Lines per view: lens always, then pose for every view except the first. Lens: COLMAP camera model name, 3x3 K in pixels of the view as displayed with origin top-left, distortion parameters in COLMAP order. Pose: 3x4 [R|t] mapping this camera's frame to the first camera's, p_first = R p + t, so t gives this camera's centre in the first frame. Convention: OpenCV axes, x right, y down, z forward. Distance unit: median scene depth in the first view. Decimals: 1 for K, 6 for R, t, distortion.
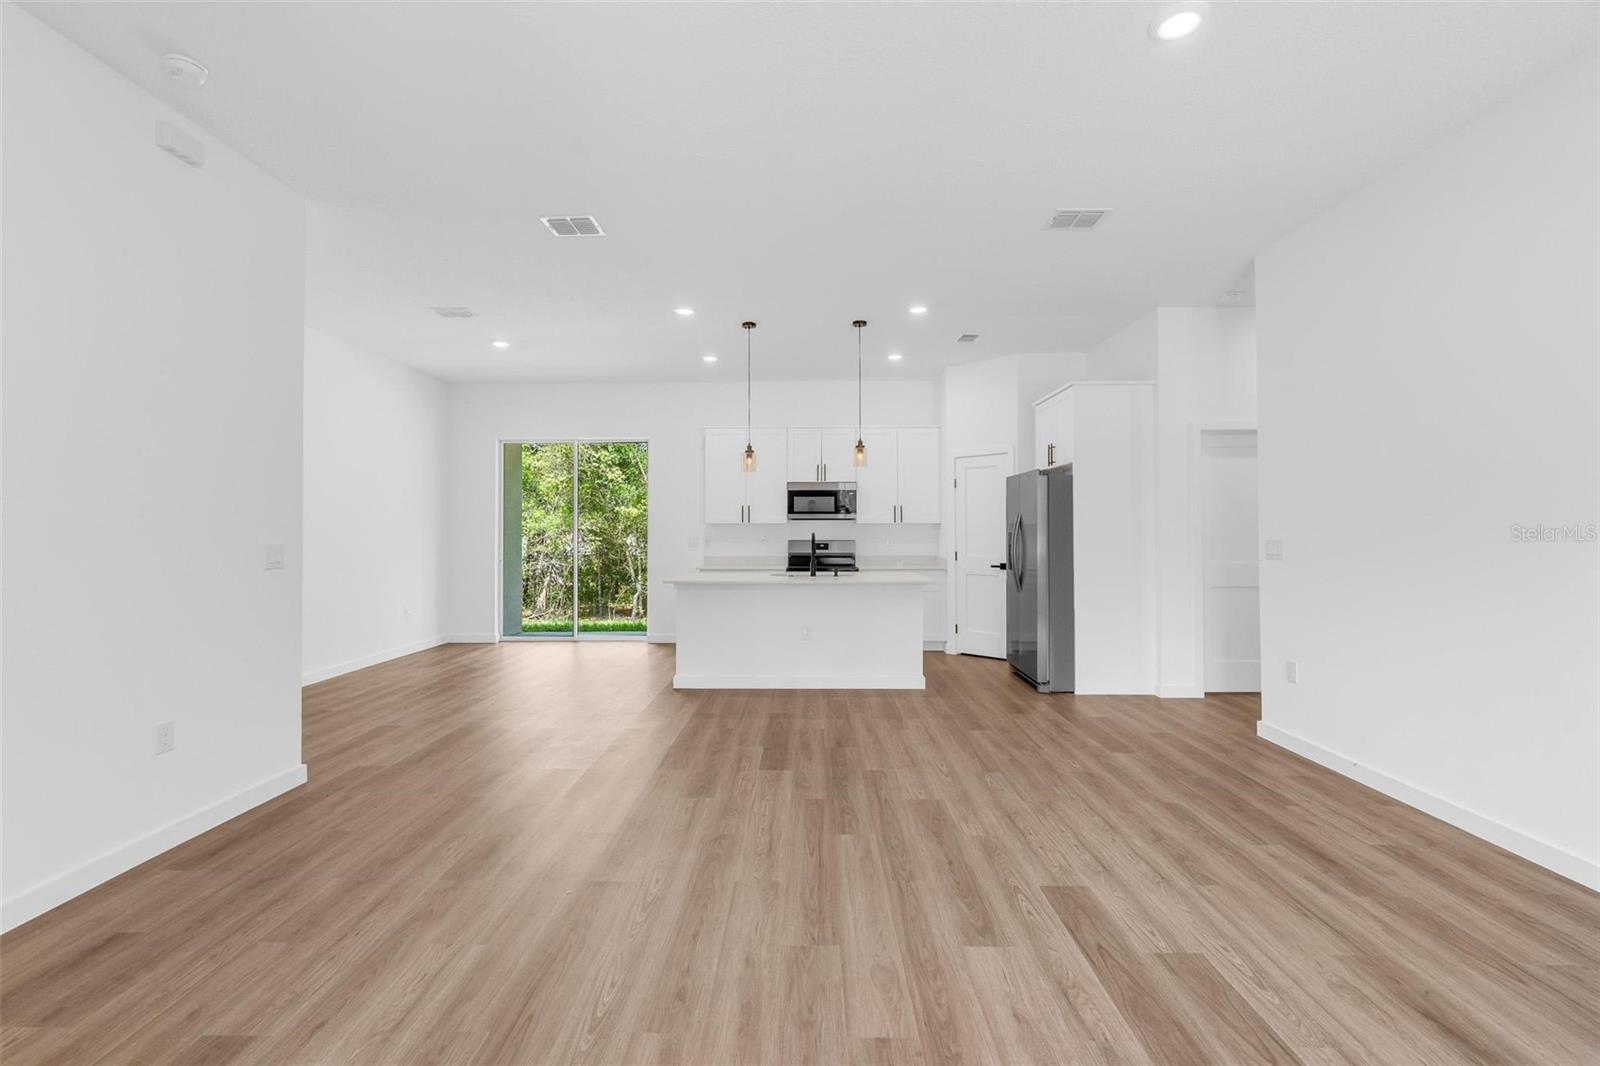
lens RADIAL K [[721.1, 0, 796.2], [0, 721.1, 520.2], [0, 0, 1]] dist [-0.010182, 0.003553]
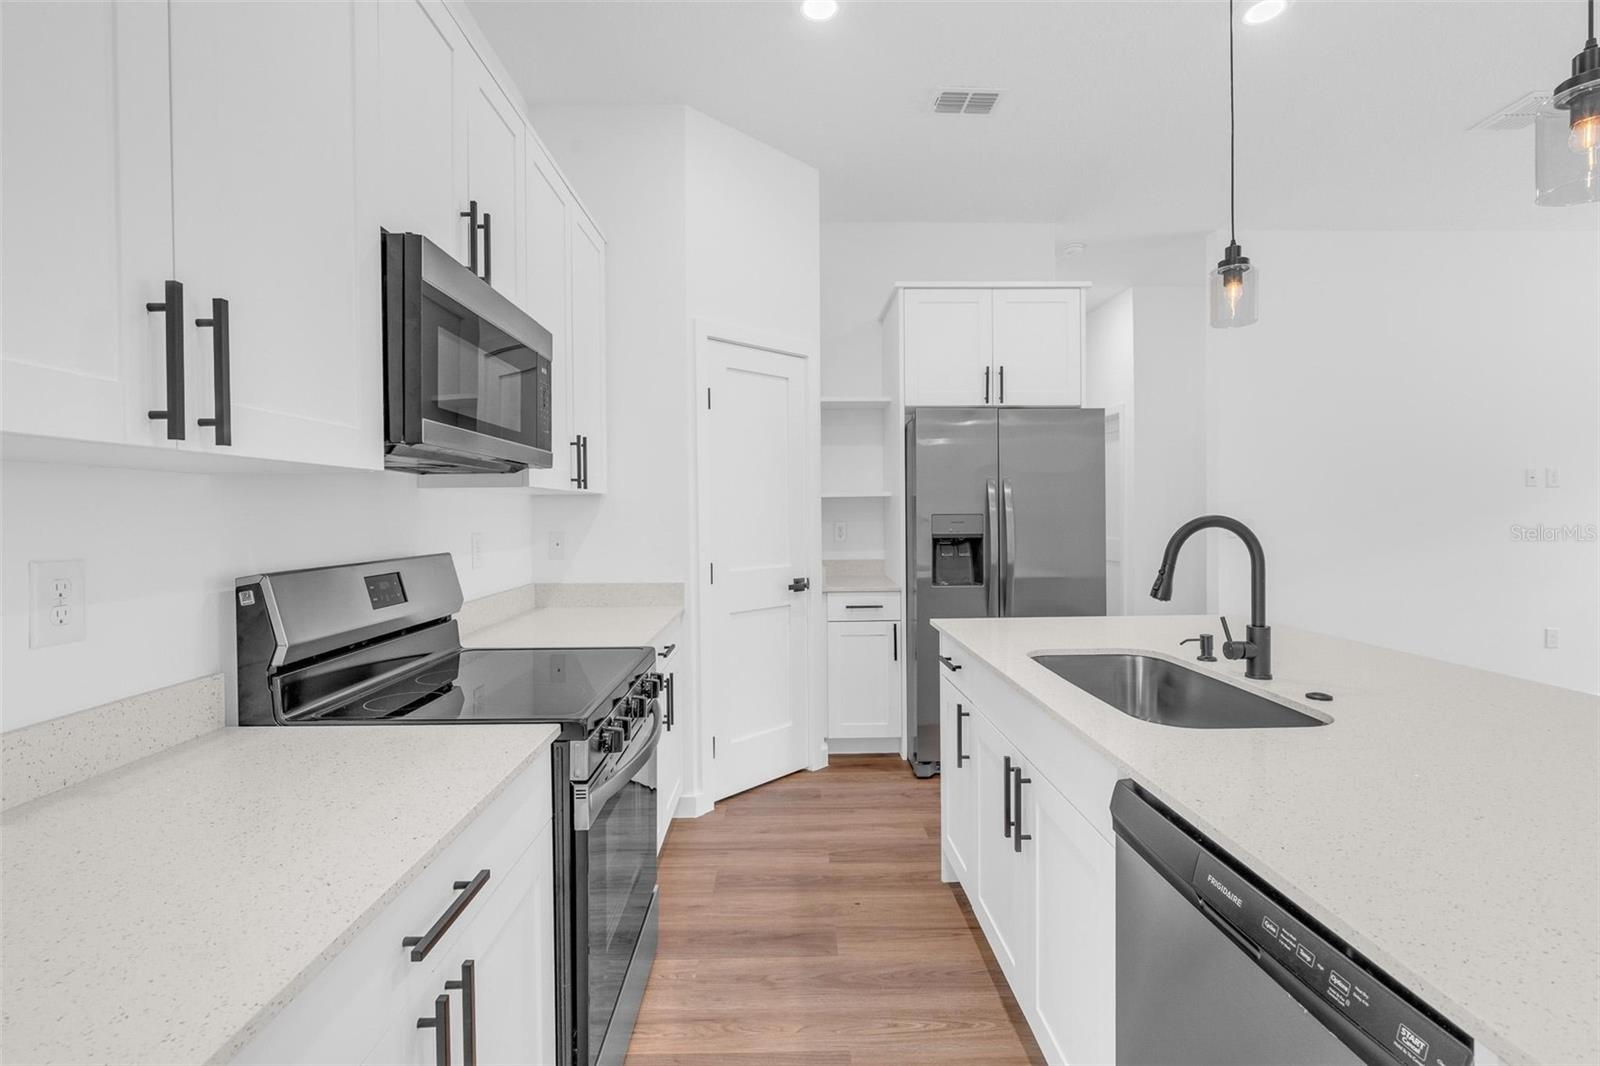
lens RADIAL K [[721.1, 0, 796.8], [0, 721.1, 519.6], [0, 0, 1]] dist [-0.010182, 0.003553]
pose [[-0.036245, -0.008569, 0.999306, -0.229519], [-0.007280, 0.999939, 0.008310, 0.017102], [-0.999316, -0.006973, -0.036305, 1.135518]]
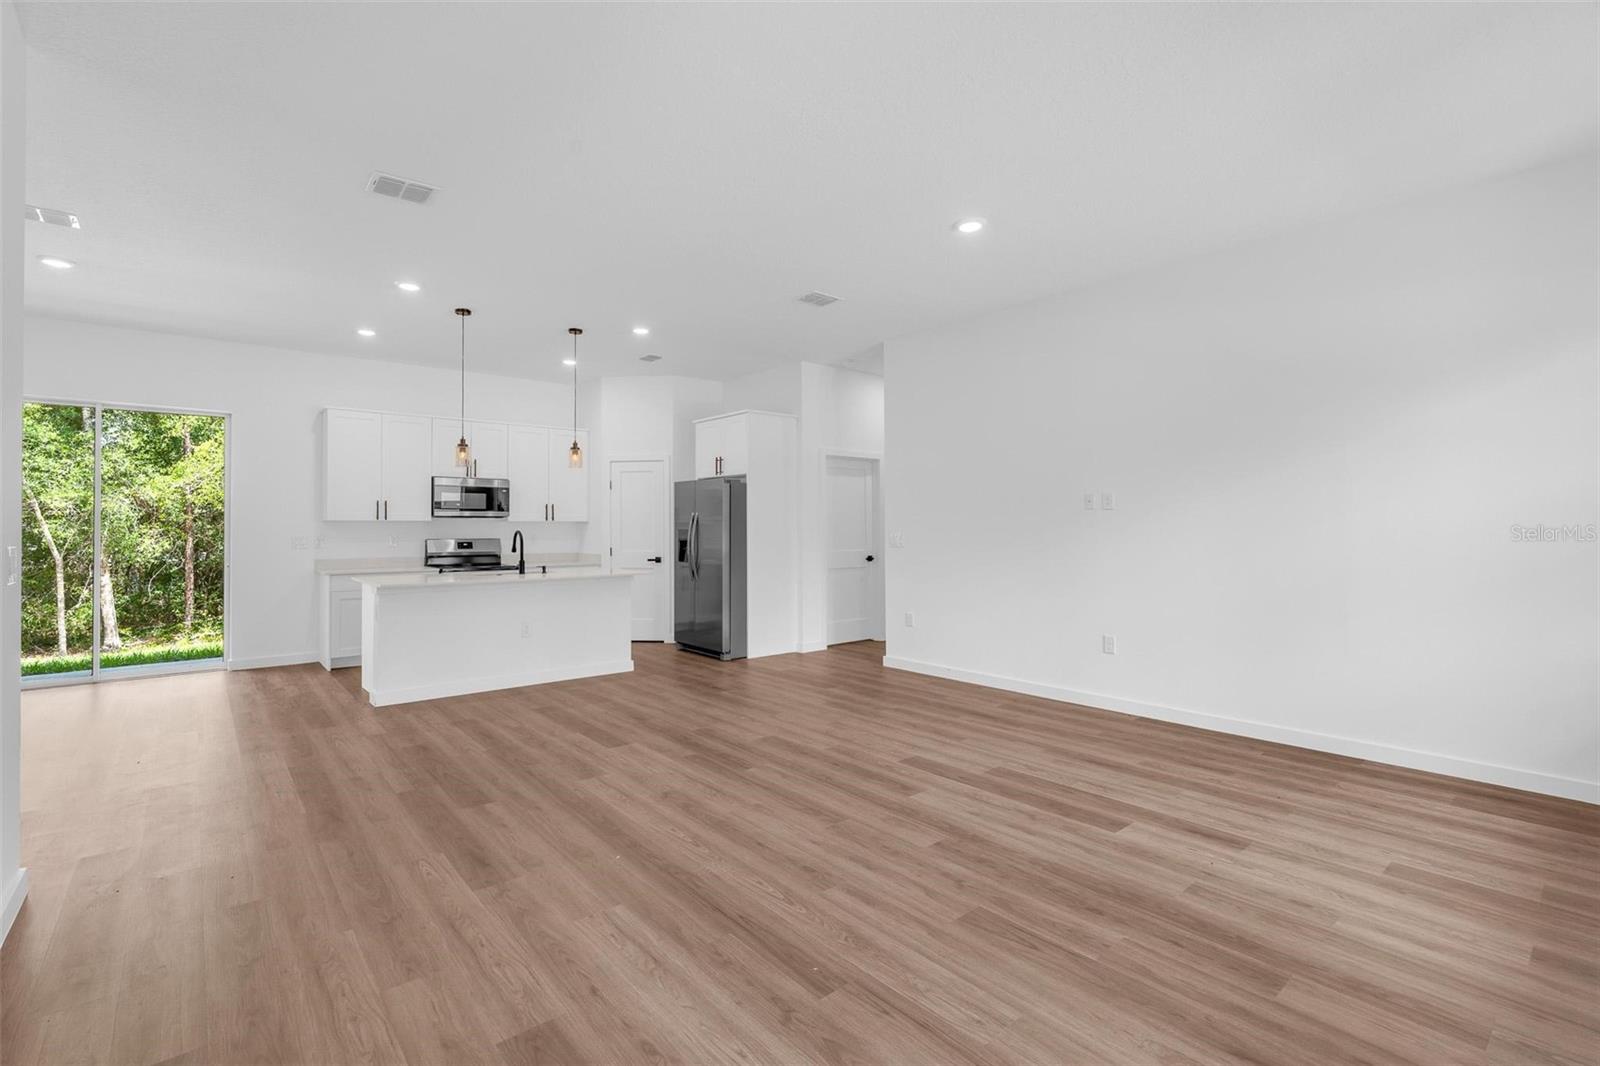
lens RADIAL K [[721.1, 0, 794.8], [0, 721.1, 518.2], [0, 0, 1]] dist [-0.010182, 0.003553]
pose [[0.753356, 0.008411, 0.657559, -0.334578], [-0.007569, 0.999963, -0.004119, 0.001389], [-0.657570, -0.001874, 0.753391, -0.000664]]
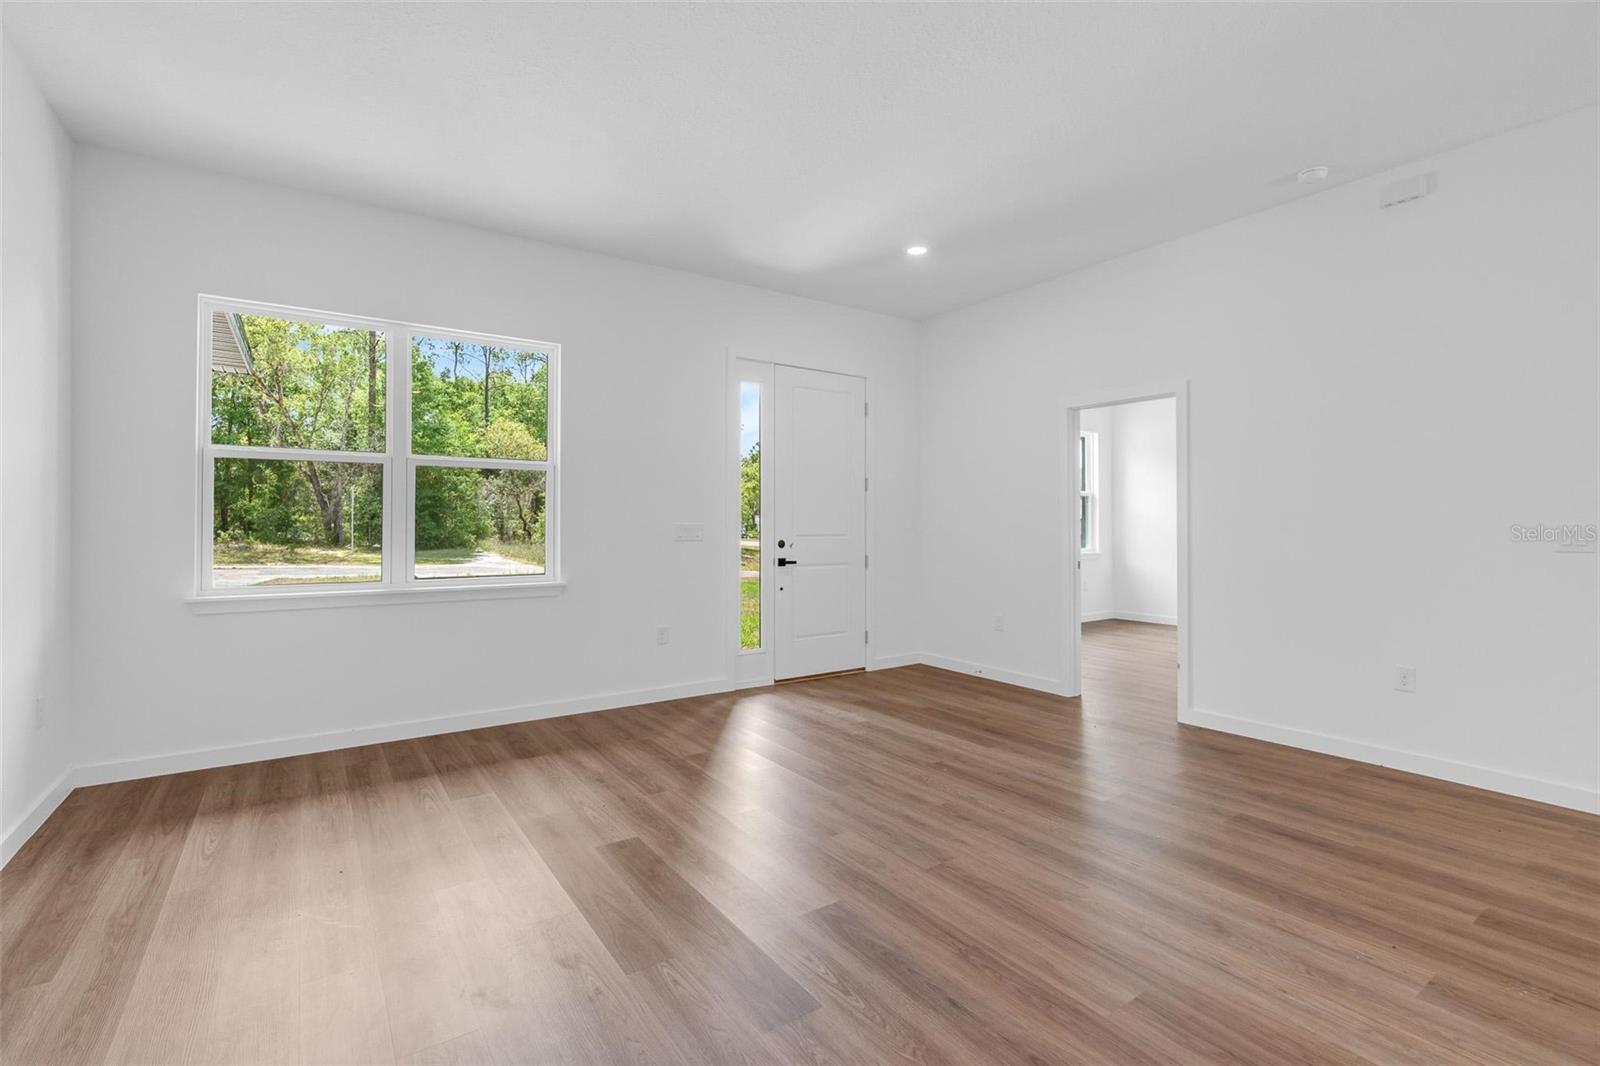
lens RADIAL K [[721.1, 0, 798.4], [0, 721.1, 521.7], [0, 0, 1]] dist [-0.010182, 0.003553]
pose [[-0.813246, 0.000056, -0.581920, 0.309705], [0.009860, 0.999858, -0.013683, 0.017647], [0.581836, -0.016865, -0.813131, 0.632862]]
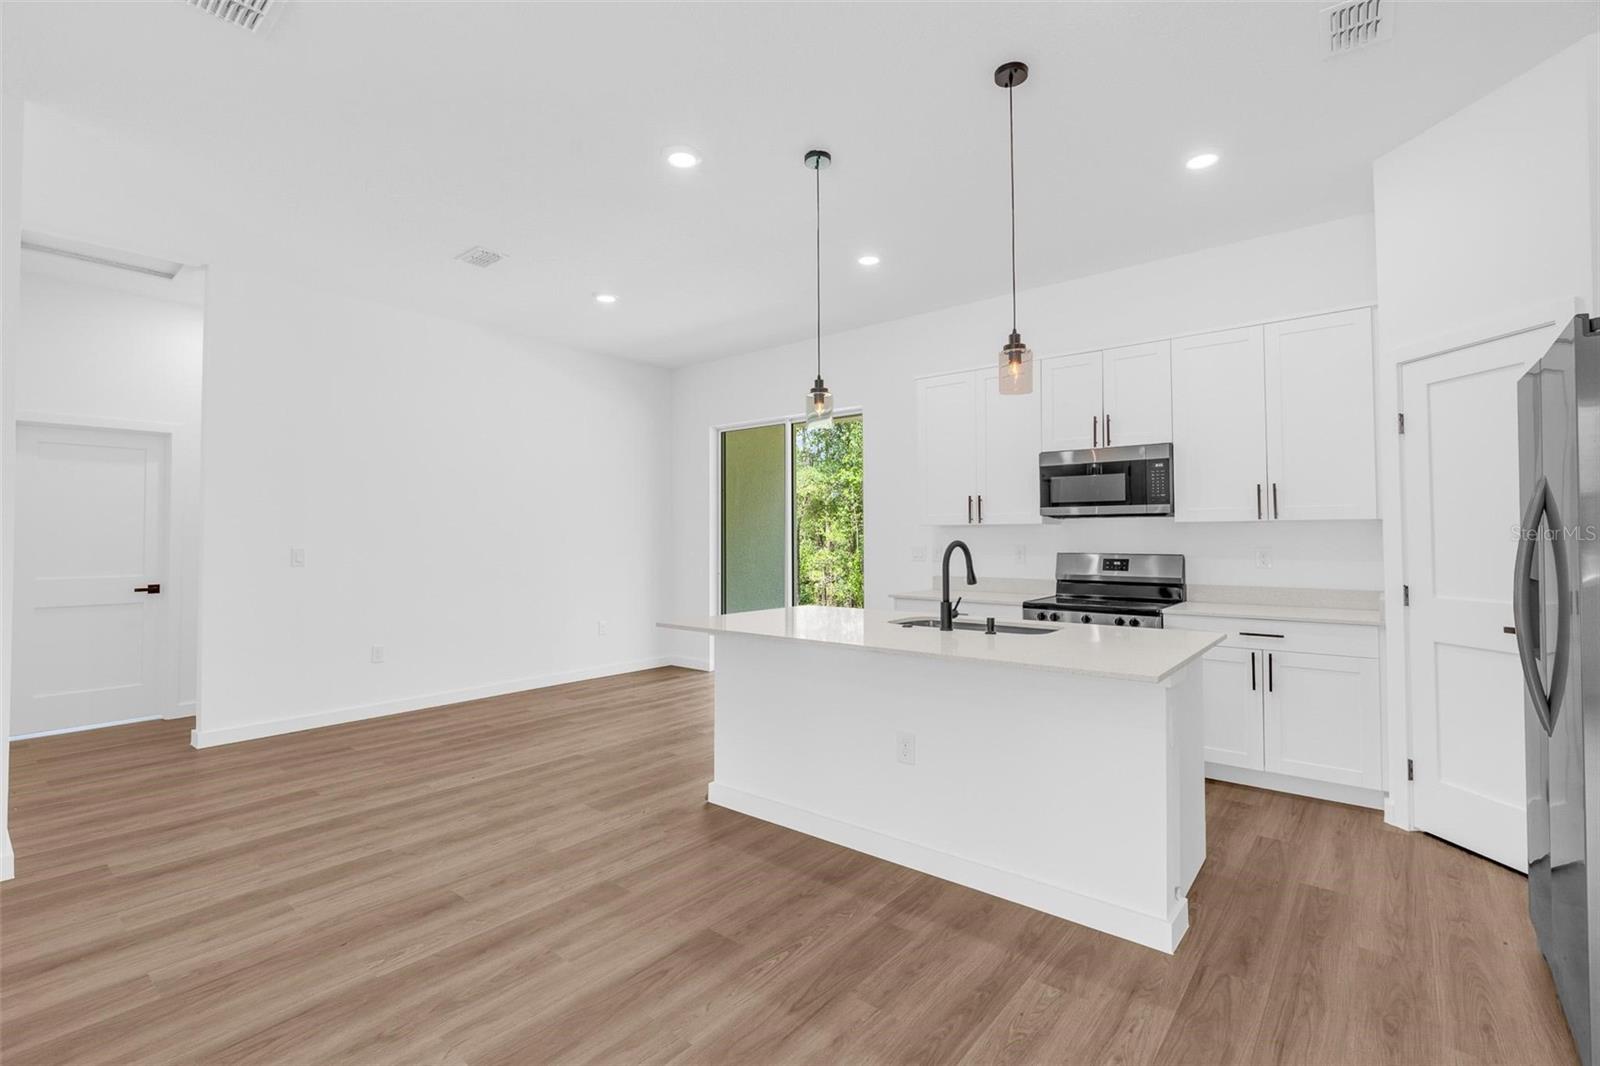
lens RADIAL K [[721.1, 0, 797.6], [0, 721.1, 519.3], [0, 0, 1]] dist [-0.010182, 0.003553]
pose [[0.784675, -0.016035, -0.619700, 0.238638], [0.010812, 0.999867, -0.012182, 0.007168], [0.619813, 0.002859, 0.784744, 0.529995]]
